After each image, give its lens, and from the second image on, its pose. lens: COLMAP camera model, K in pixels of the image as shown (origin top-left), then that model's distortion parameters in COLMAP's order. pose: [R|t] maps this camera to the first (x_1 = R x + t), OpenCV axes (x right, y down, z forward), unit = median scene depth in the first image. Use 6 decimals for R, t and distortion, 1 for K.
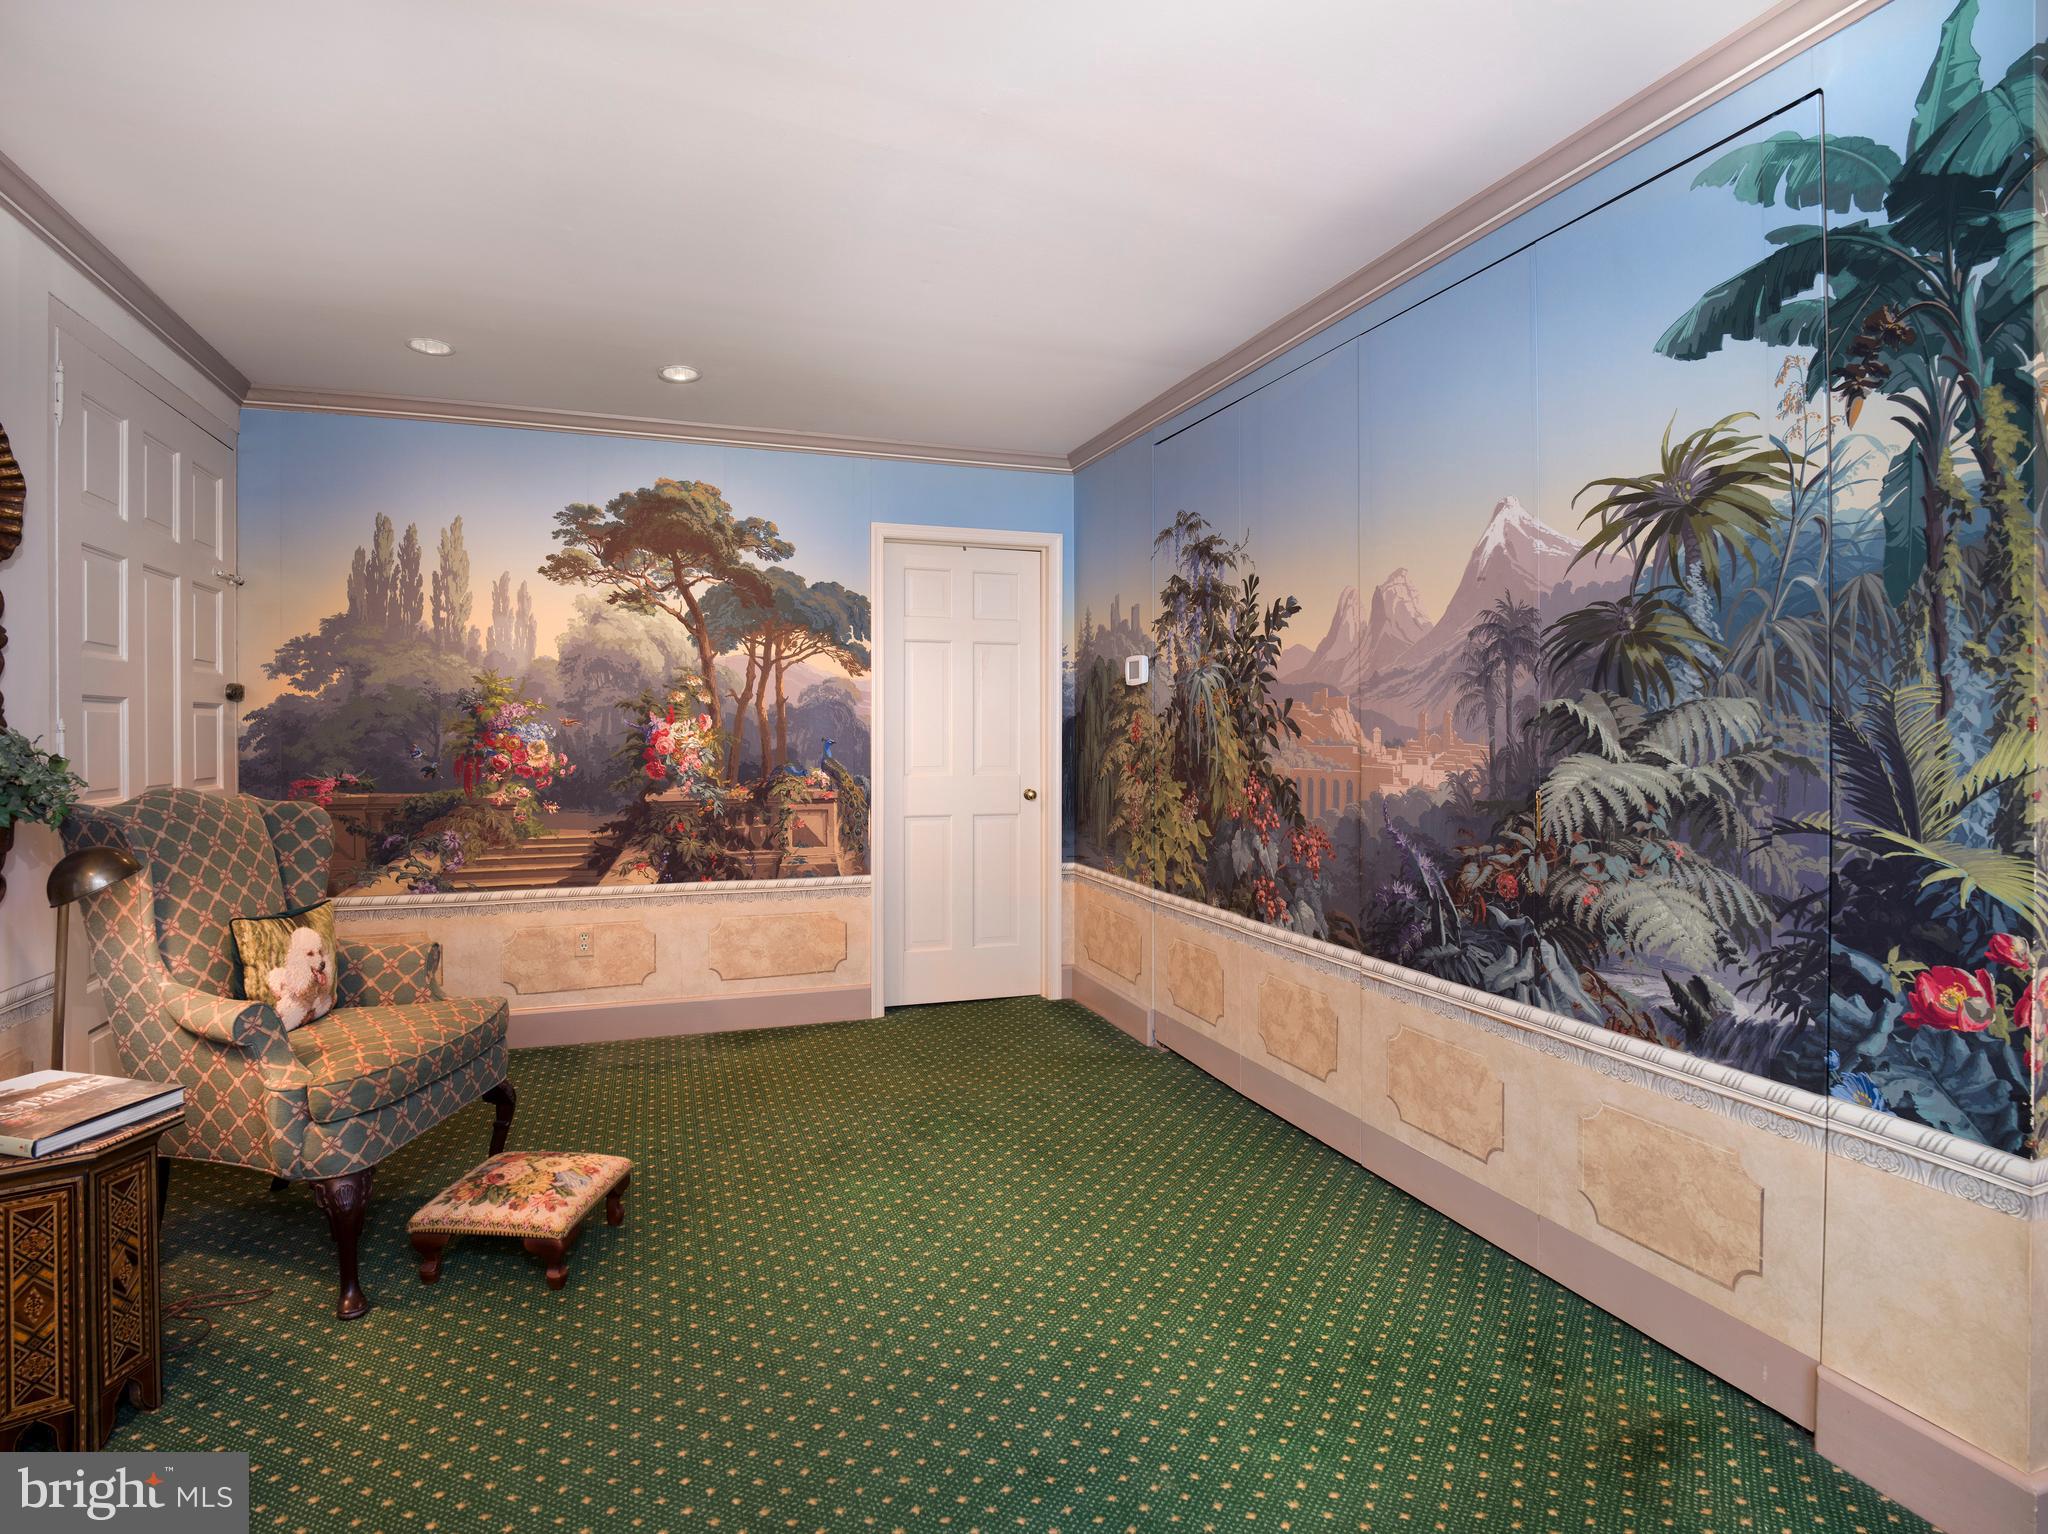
lens RADIAL K [[1037.5, 0, 1017.5], [0, 1037.5, 750.9], [0, 0, 1]] dist [-0.017058, -0.001639]
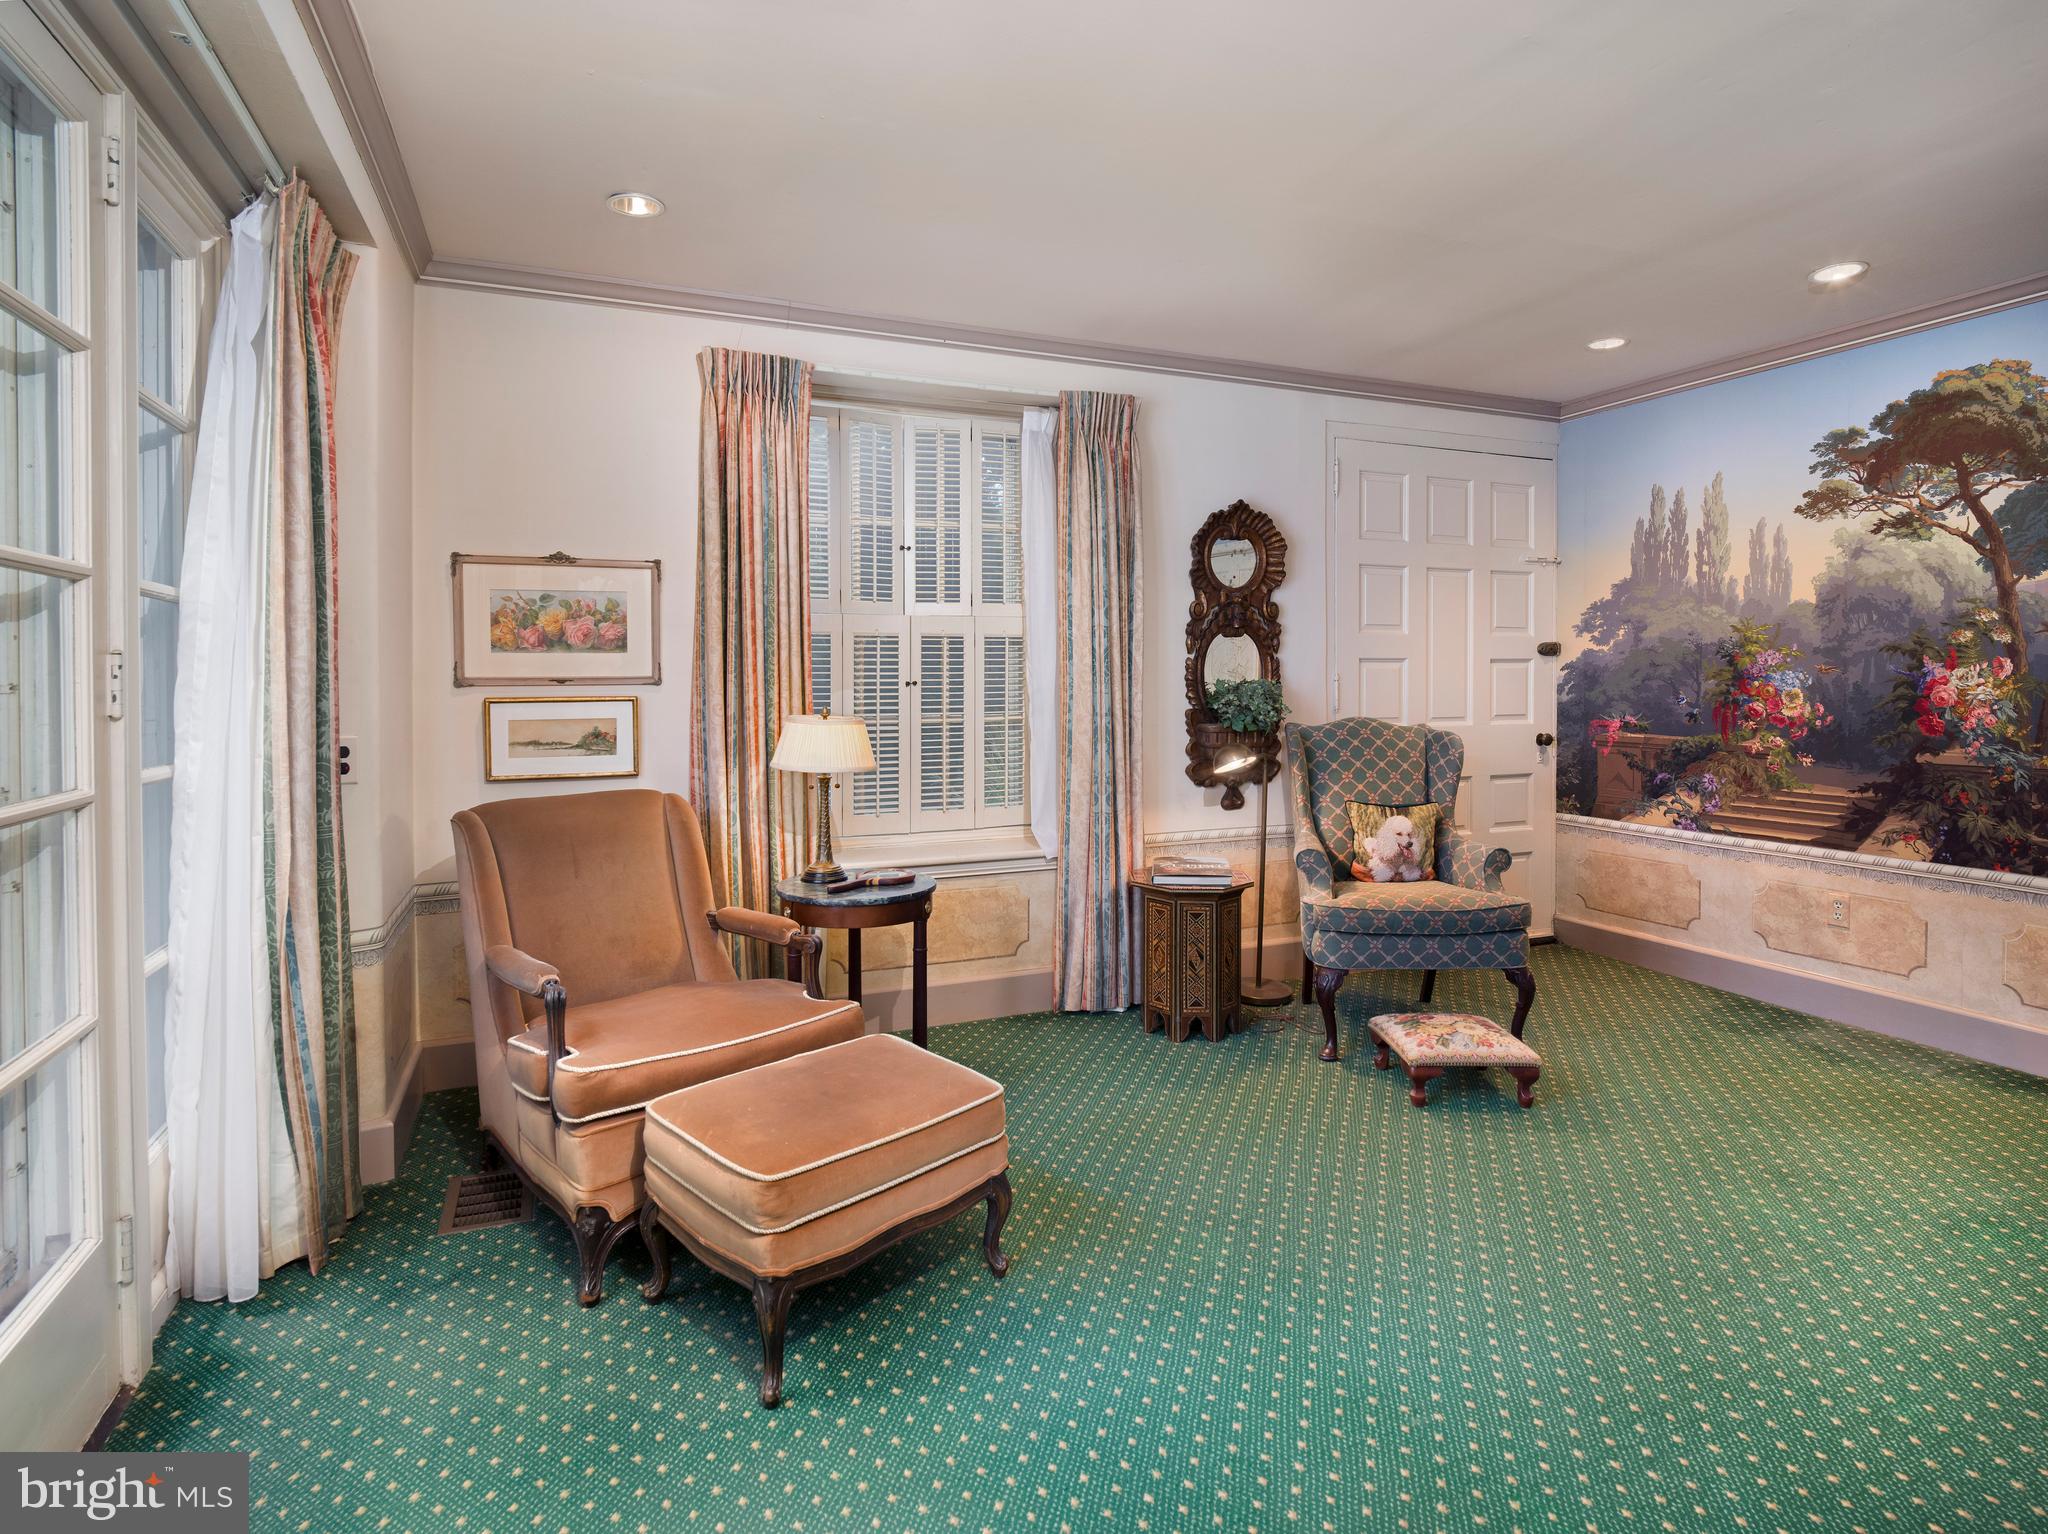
lens RADIAL K [[1089.2, 0, 1016.8], [0, 1089.2, 707.8], [0, 0, 1]] dist [-0.000415, 0.000119]
pose [[0.069535, 0.025822, -0.997245, 0.489818], [-0.014800, 0.999582, 0.024850, -0.006840], [0.997470, 0.013031, 0.069888, 0.213279]]
